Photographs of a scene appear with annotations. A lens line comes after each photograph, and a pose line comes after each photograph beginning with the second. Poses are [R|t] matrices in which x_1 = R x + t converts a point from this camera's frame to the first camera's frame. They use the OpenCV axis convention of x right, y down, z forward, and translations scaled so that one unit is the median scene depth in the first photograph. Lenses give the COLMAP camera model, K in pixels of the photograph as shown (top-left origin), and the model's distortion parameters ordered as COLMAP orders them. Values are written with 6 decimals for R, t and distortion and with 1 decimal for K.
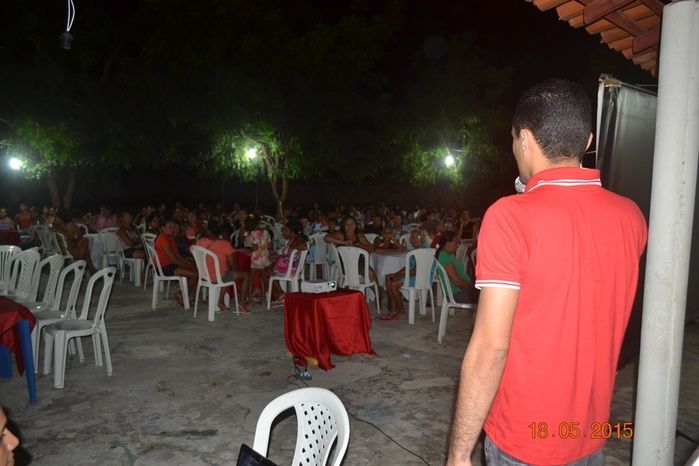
lens RADIAL K [[558.8, 0, 349.9], [0, 558.8, 241.0], [0, 0, 1]] dist [0.005709, -0.001900]
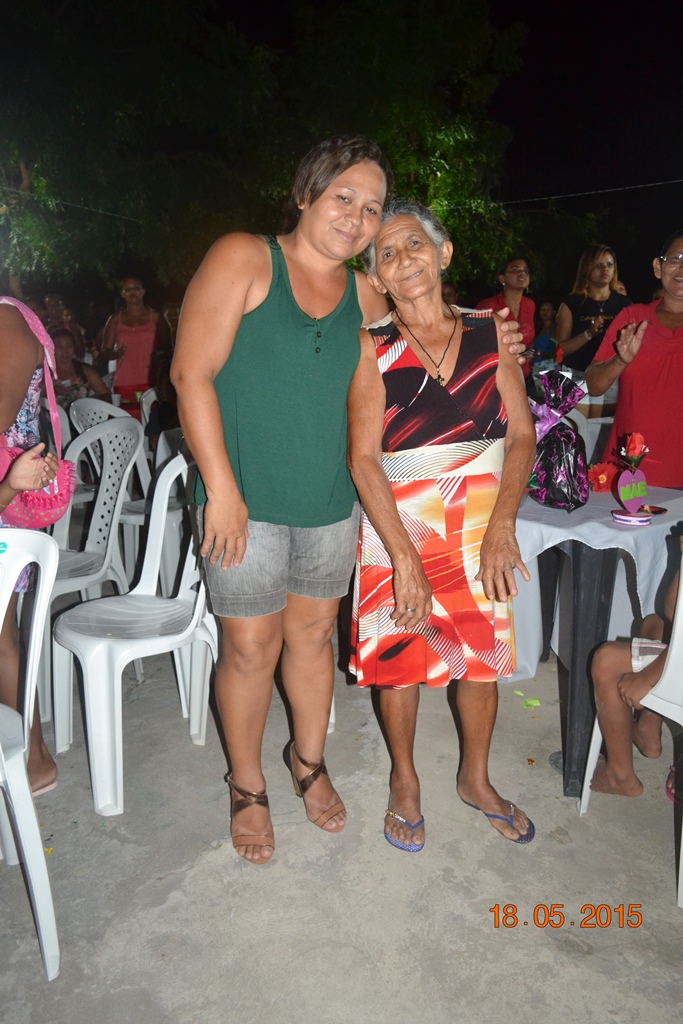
lens RADIAL K [[817.9, 0, 339.5], [0, 817.9, 508.6], [0, 0, 1]] dist [-0.000746, -0.000088]
pose [[0.970675, -0.059017, 0.233038, -0.074614], [0.031163, 0.992108, 0.121450, -0.016319], [-0.238367, -0.110626, 0.964854, 0.753802]]
